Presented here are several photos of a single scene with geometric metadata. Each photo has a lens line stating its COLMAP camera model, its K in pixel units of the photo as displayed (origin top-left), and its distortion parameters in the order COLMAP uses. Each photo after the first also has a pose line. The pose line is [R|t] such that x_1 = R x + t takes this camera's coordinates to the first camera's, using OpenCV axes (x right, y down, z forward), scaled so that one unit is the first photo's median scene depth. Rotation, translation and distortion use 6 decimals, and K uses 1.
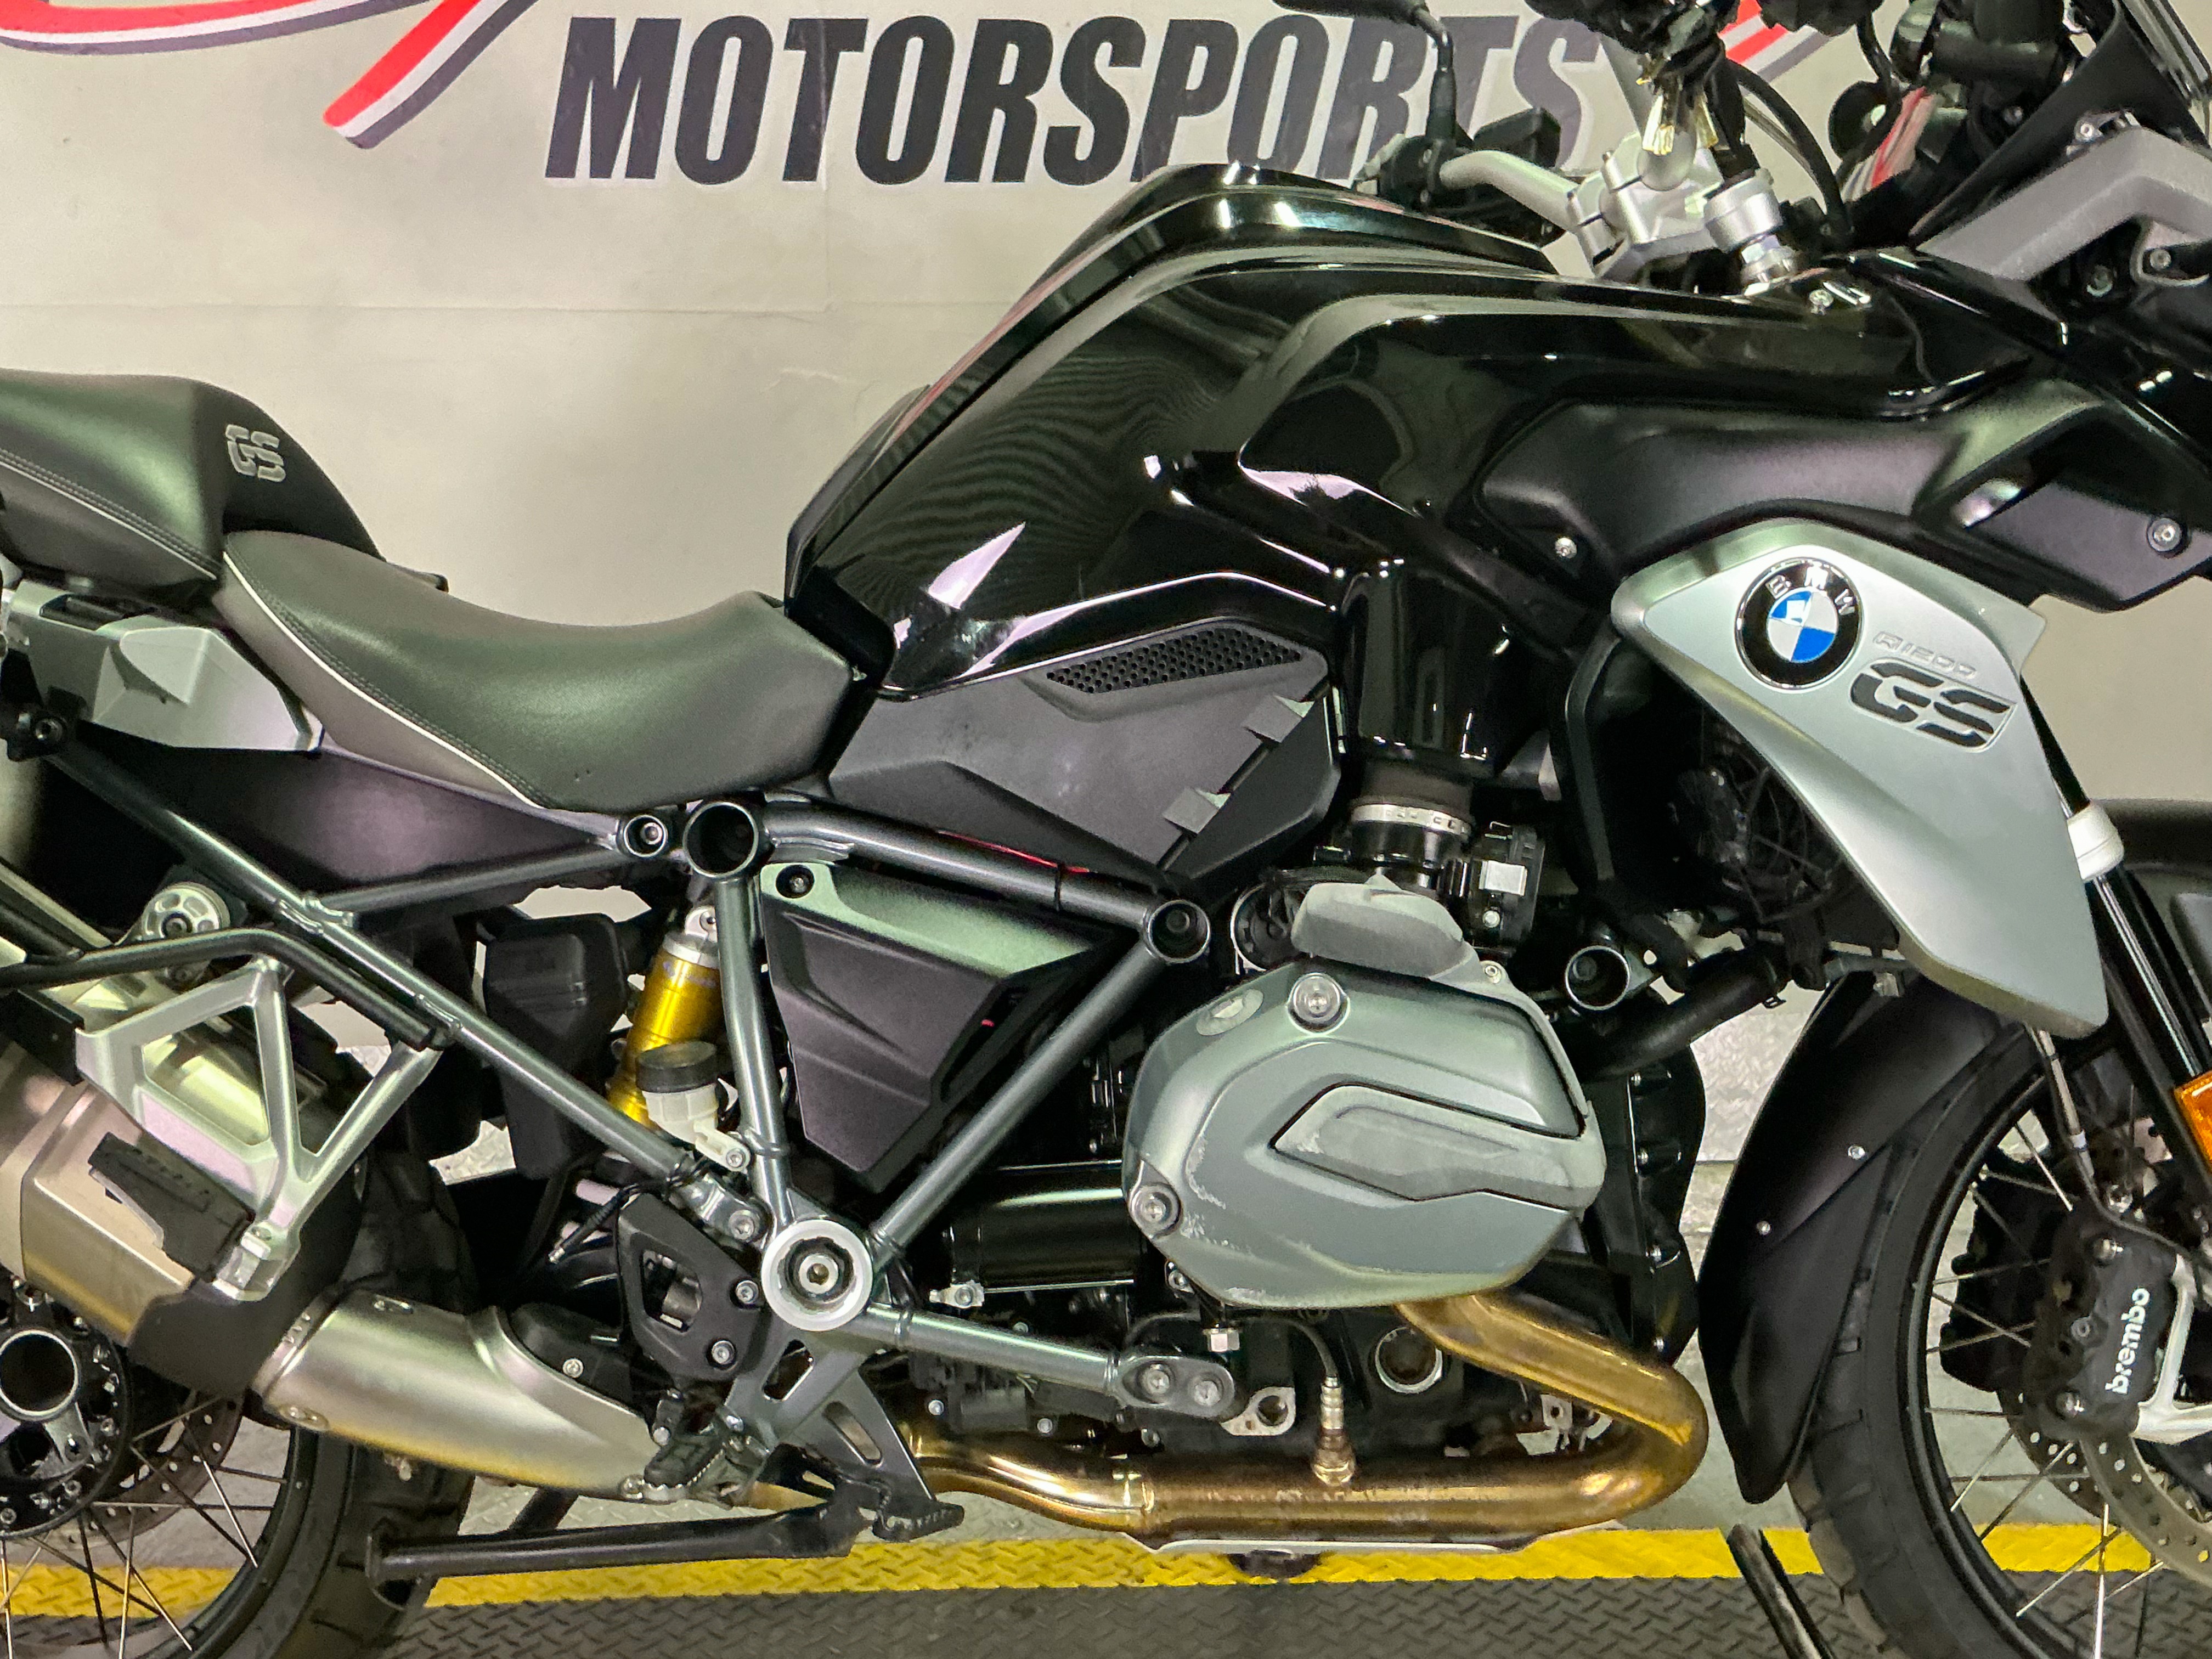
lens RADIAL K [[2302.7, 0, 1123.7], [0, 2302.7, 838.7], [0, 0, 1]] dist [0.012203, 0.000000]
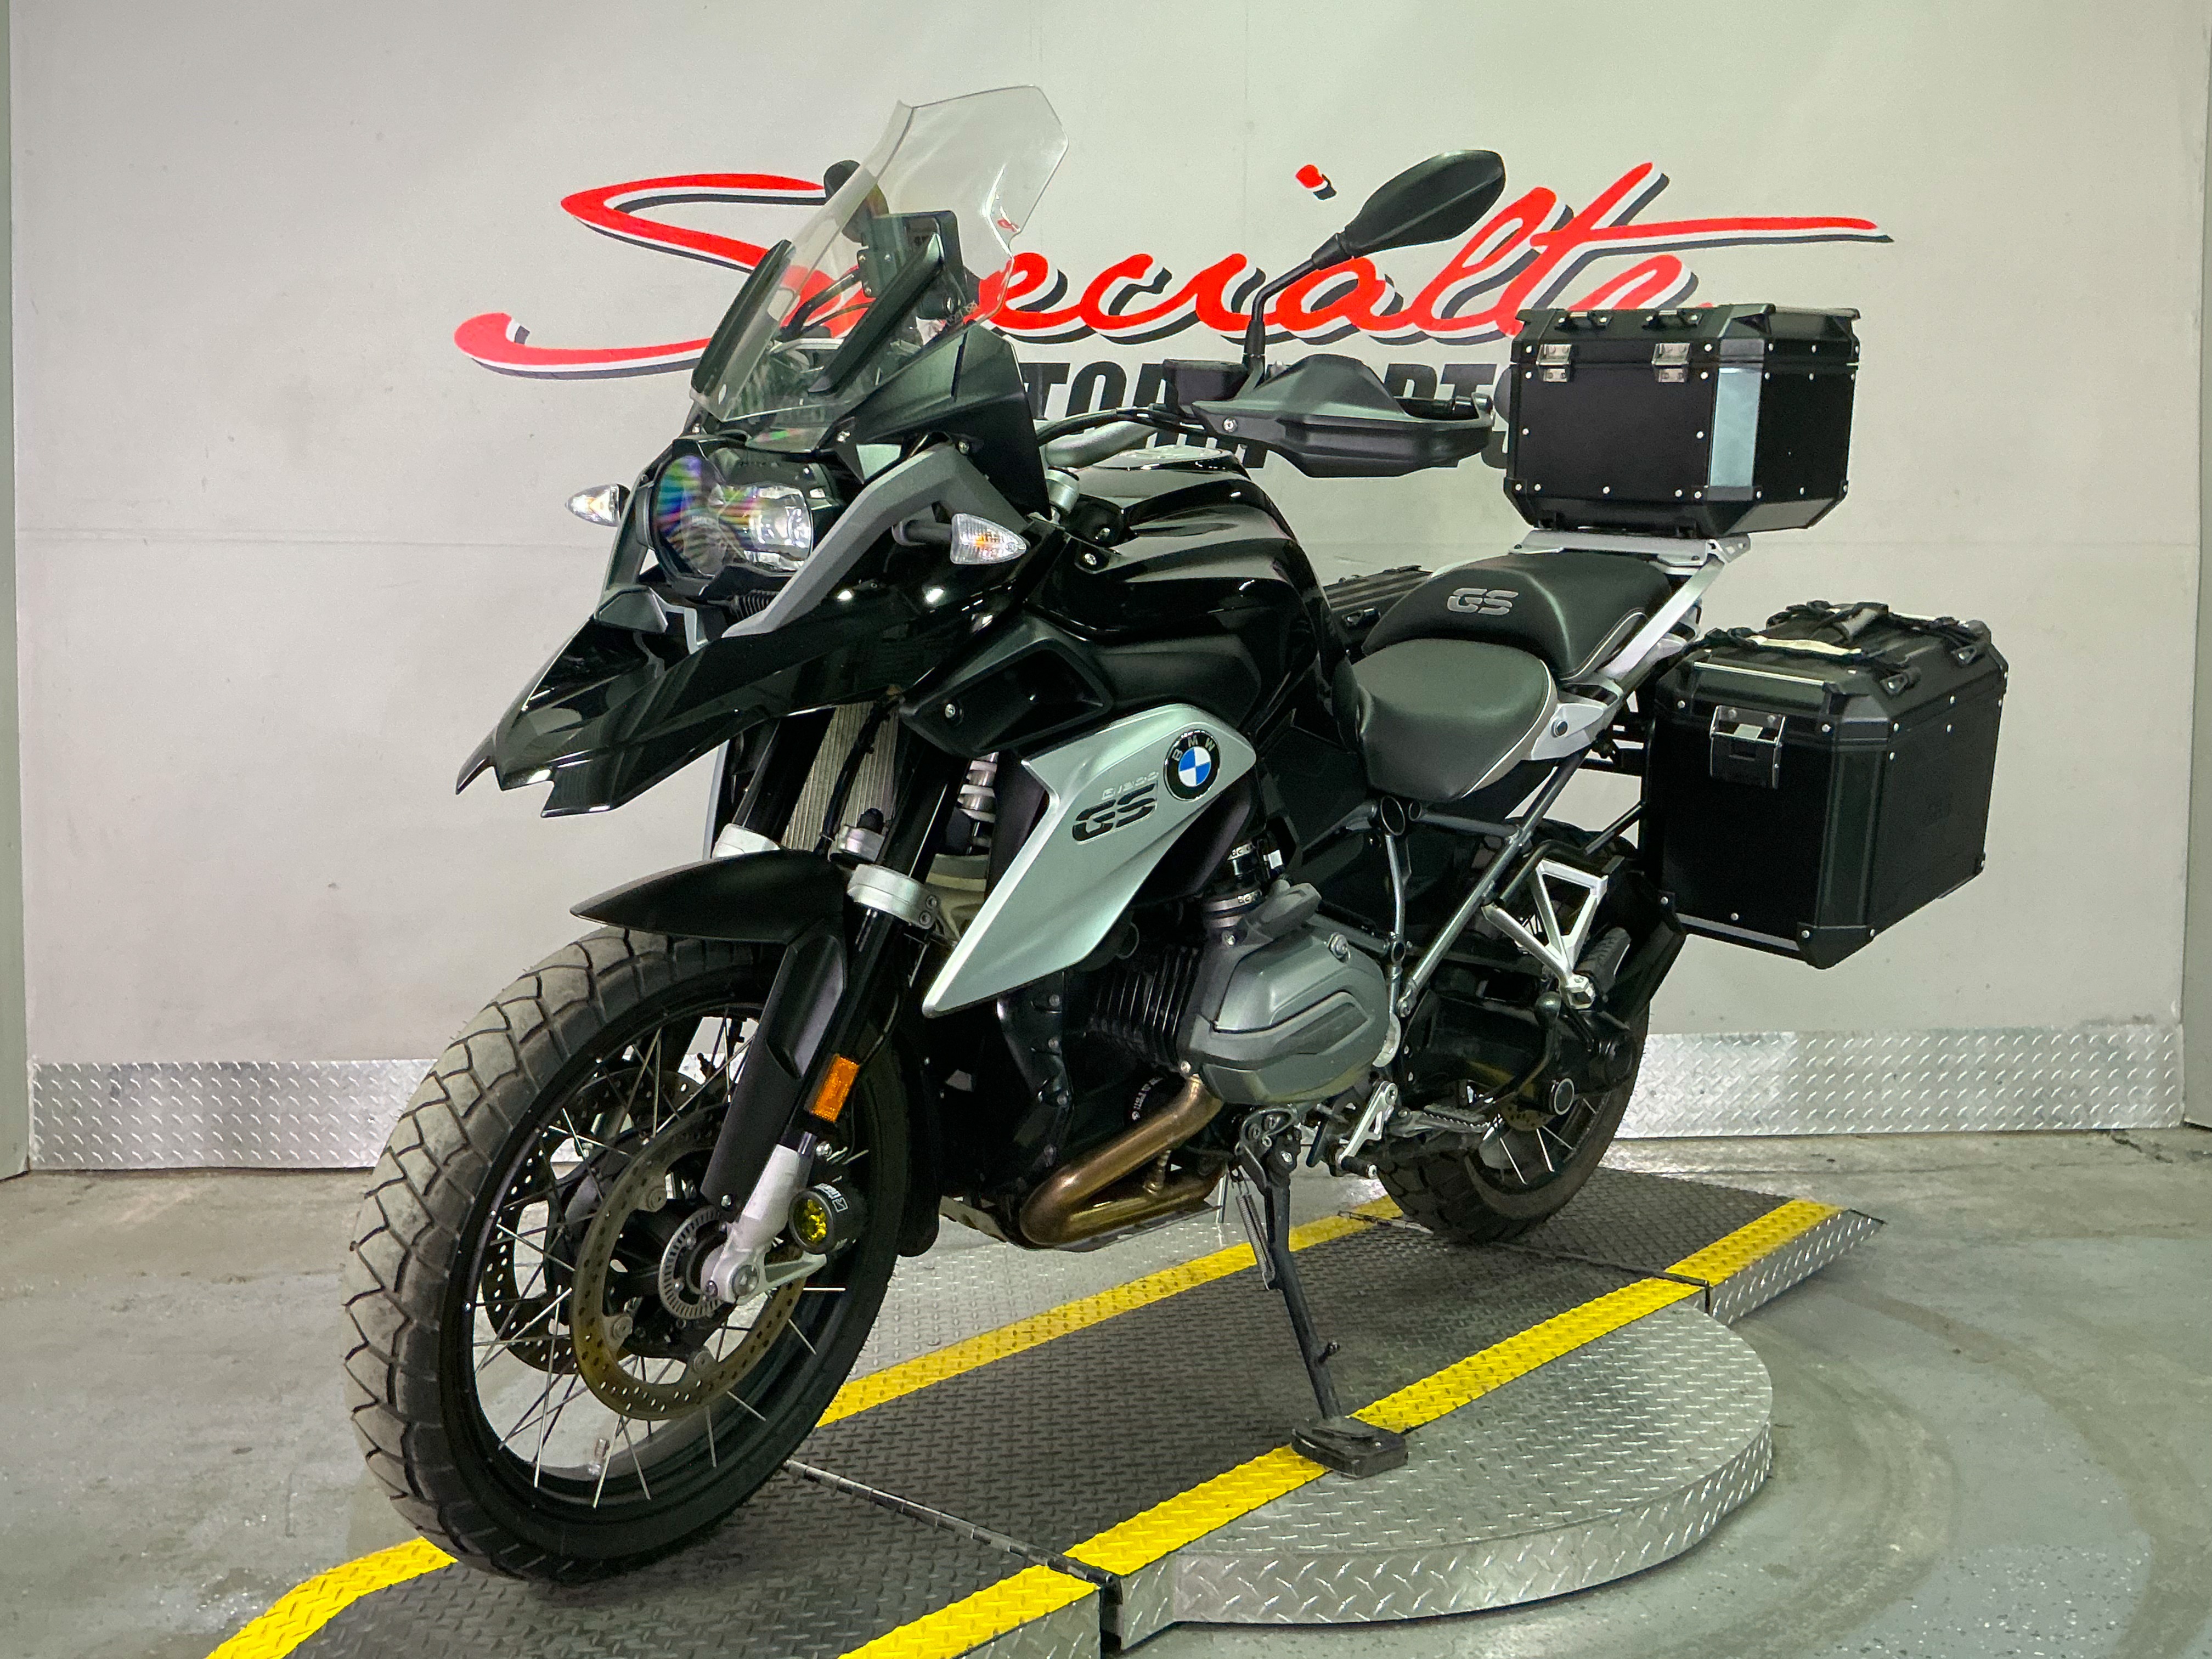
lens RADIAL K [[2155.0, 0, 1092.2], [0, 2155.0, 809.5], [0, 0, 1]] dist [0.002845, 0.000000]
pose [[0.999863, 0.003335, 0.016185, -0.240666], [-0.001530, 0.993903, -0.110245, 0.188592], [-0.016454, 0.110205, 0.993773, -0.766650]]
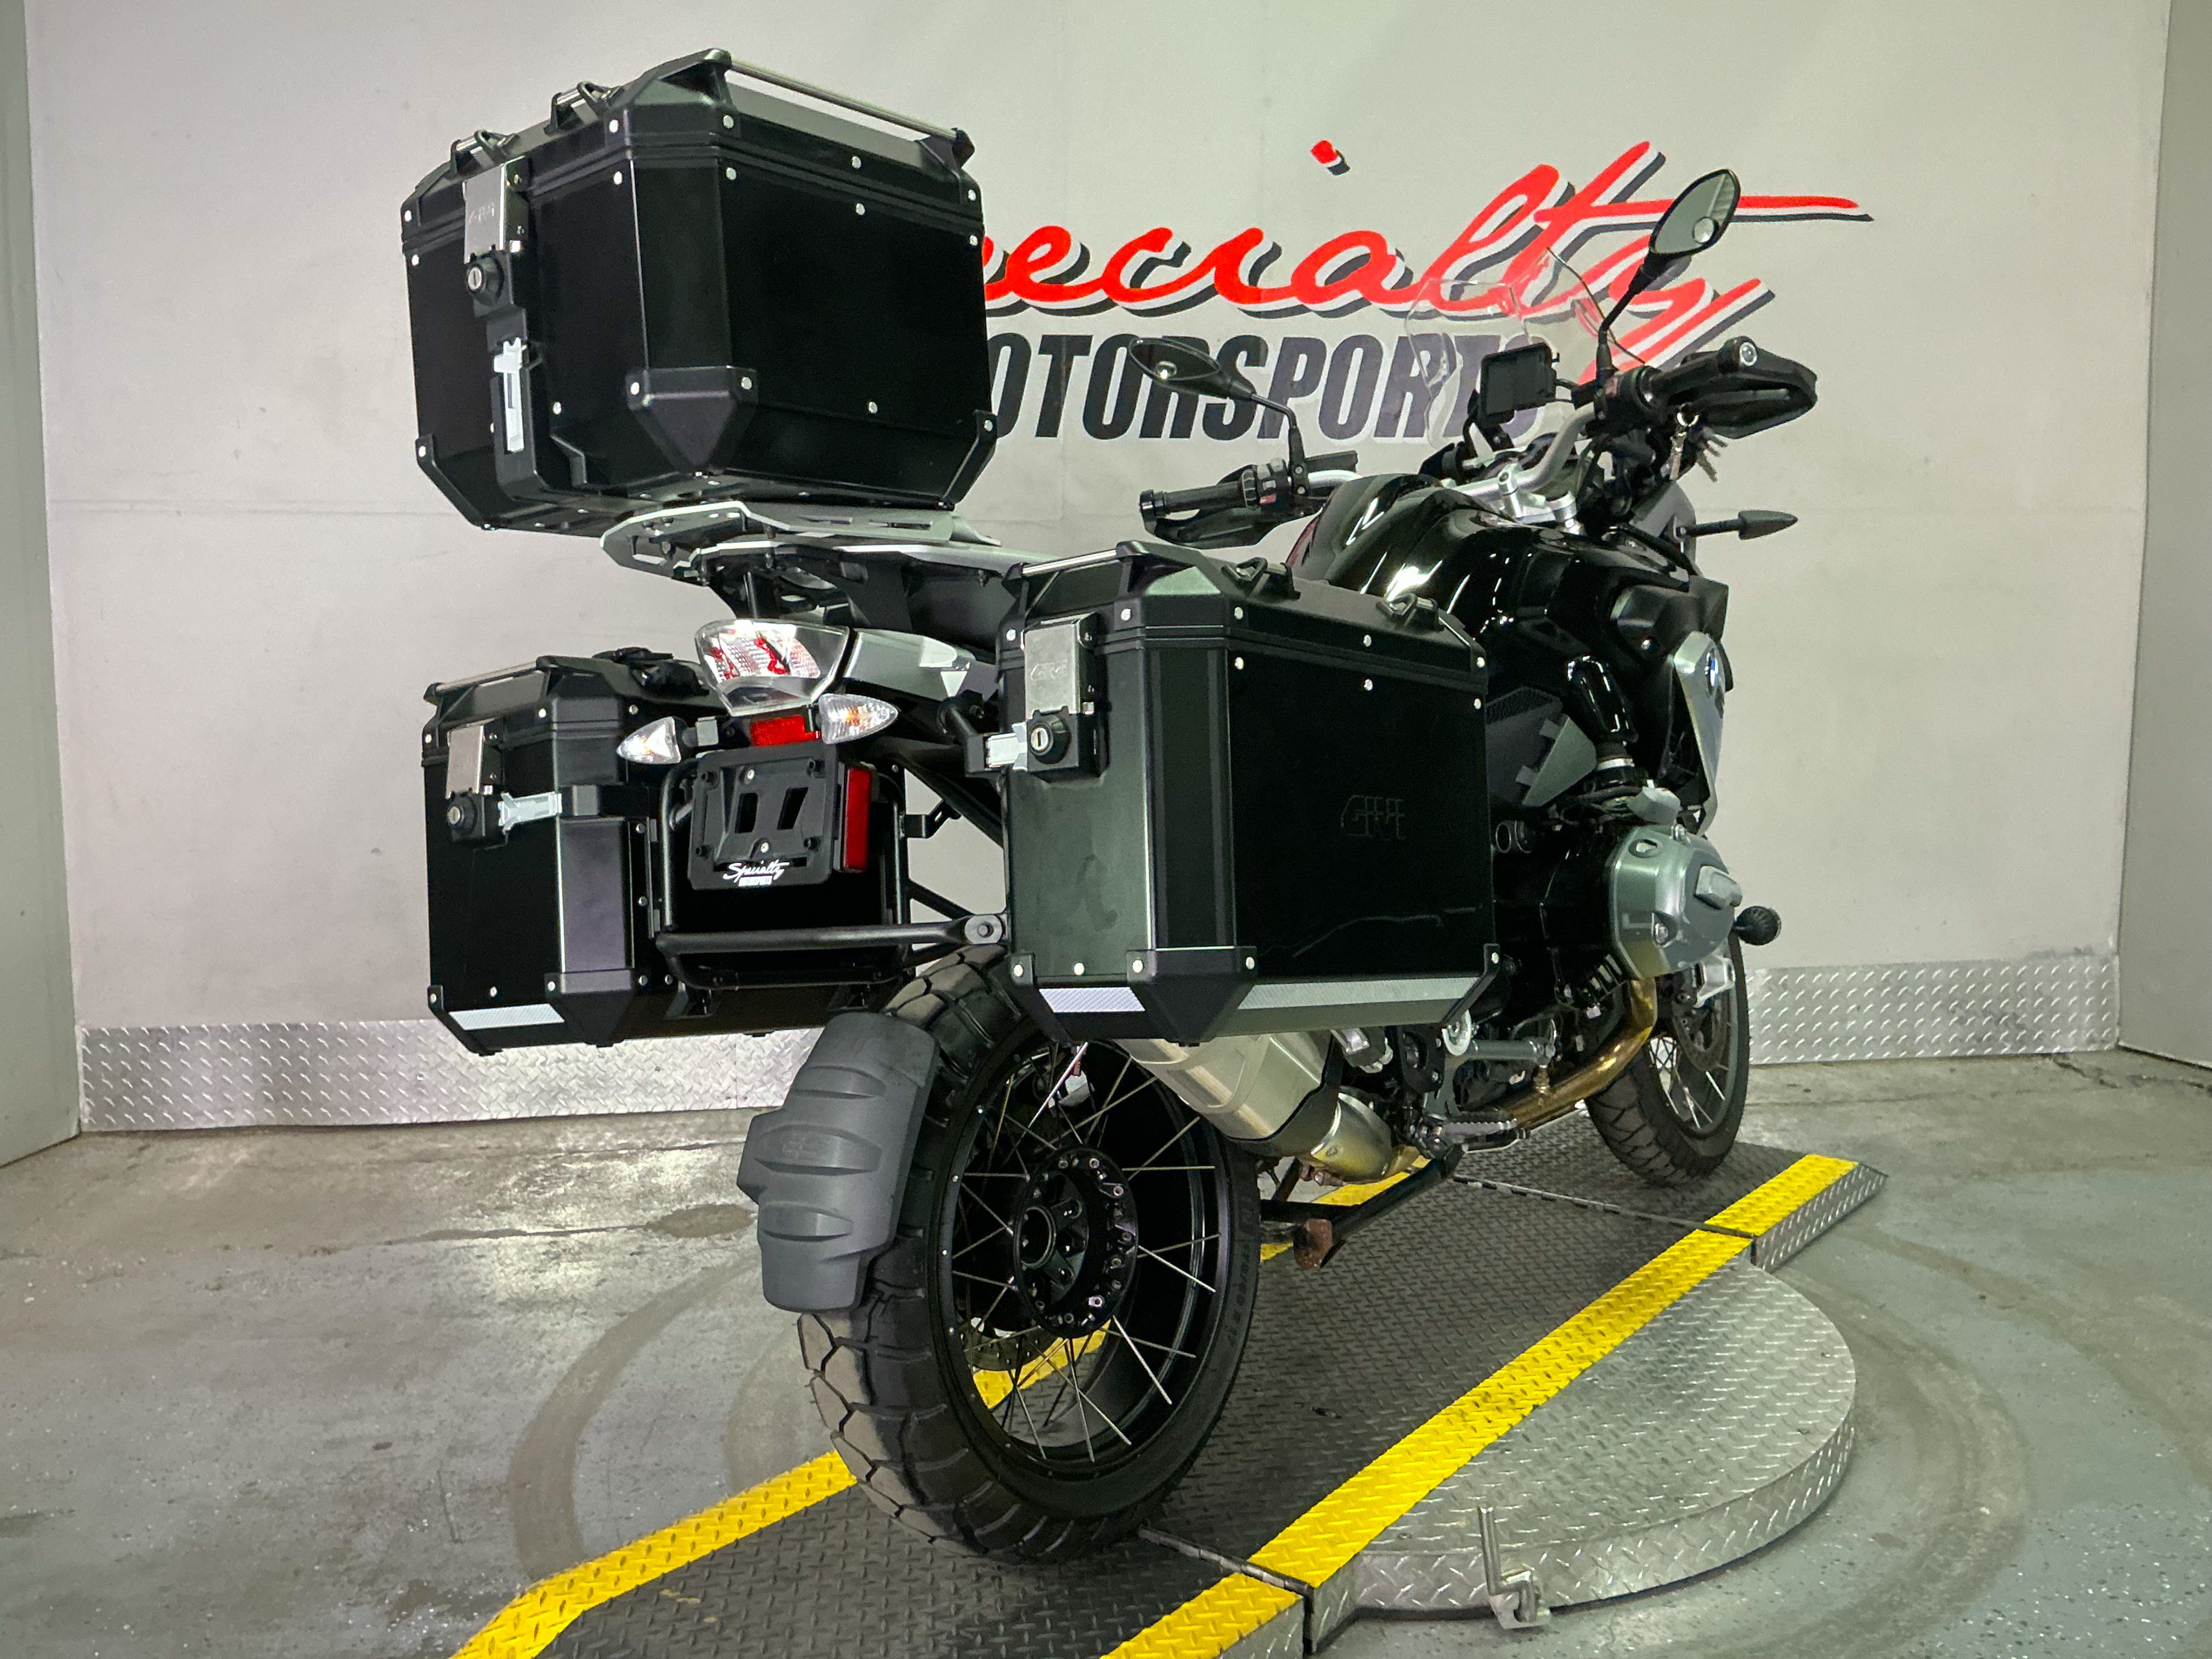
lens RADIAL K [[2030.8, 0, 1101.9], [0, 2030.8, 823.8], [0, 0, 1]] dist [0.016303, -0.038008]
pose [[0.996970, -0.008676, 0.077305, -0.434796], [0.012305, 0.998838, -0.046594, 0.078043], [-0.076811, 0.047404, 0.995918, -0.717427]]
